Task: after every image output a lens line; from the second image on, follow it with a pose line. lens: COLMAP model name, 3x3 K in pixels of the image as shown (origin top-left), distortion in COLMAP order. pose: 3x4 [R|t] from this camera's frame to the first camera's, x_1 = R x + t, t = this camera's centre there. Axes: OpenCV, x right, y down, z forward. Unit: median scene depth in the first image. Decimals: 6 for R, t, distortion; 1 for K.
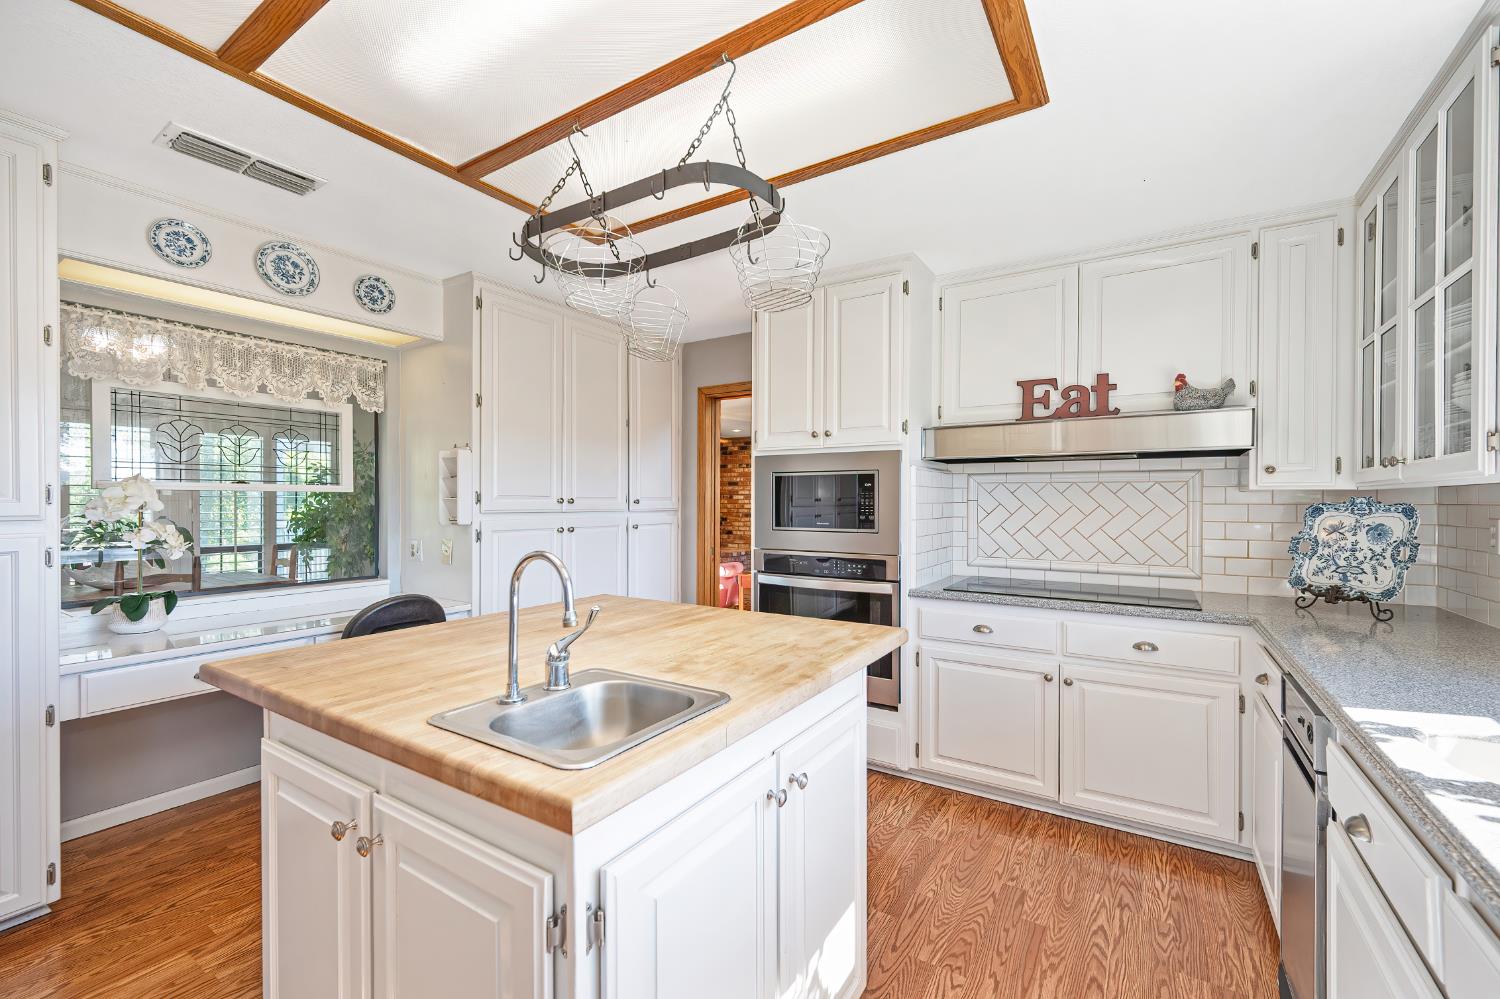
lens RADIAL K [[611.8, 0, 757.7], [0, 611.8, 506.5], [0, 0, 1]] dist [0.001437, 0.000126]
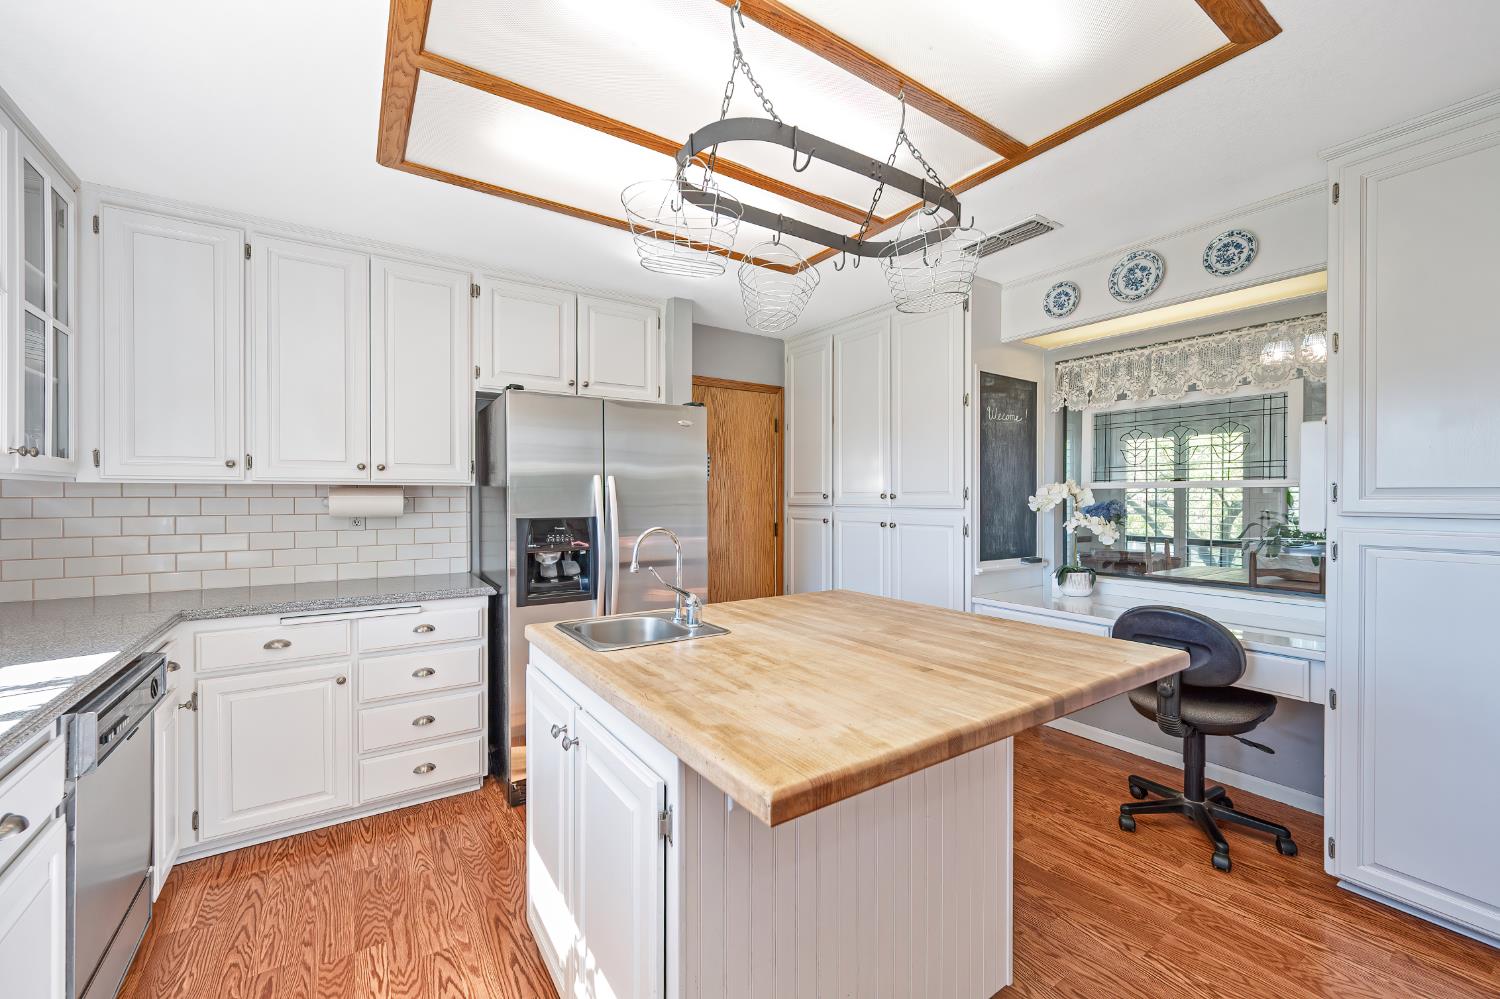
lens RADIAL K [[611.8, 0, 758.7], [0, 611.8, 492.3], [0, 0, 1]] dist [0.001437, 0.000126]
pose [[-0.395581, -0.007482, -0.918400, 0.454715], [-0.012001, 0.999924, -0.002977, -0.006438], [0.918352, 0.009844, -0.395641, 0.829175]]
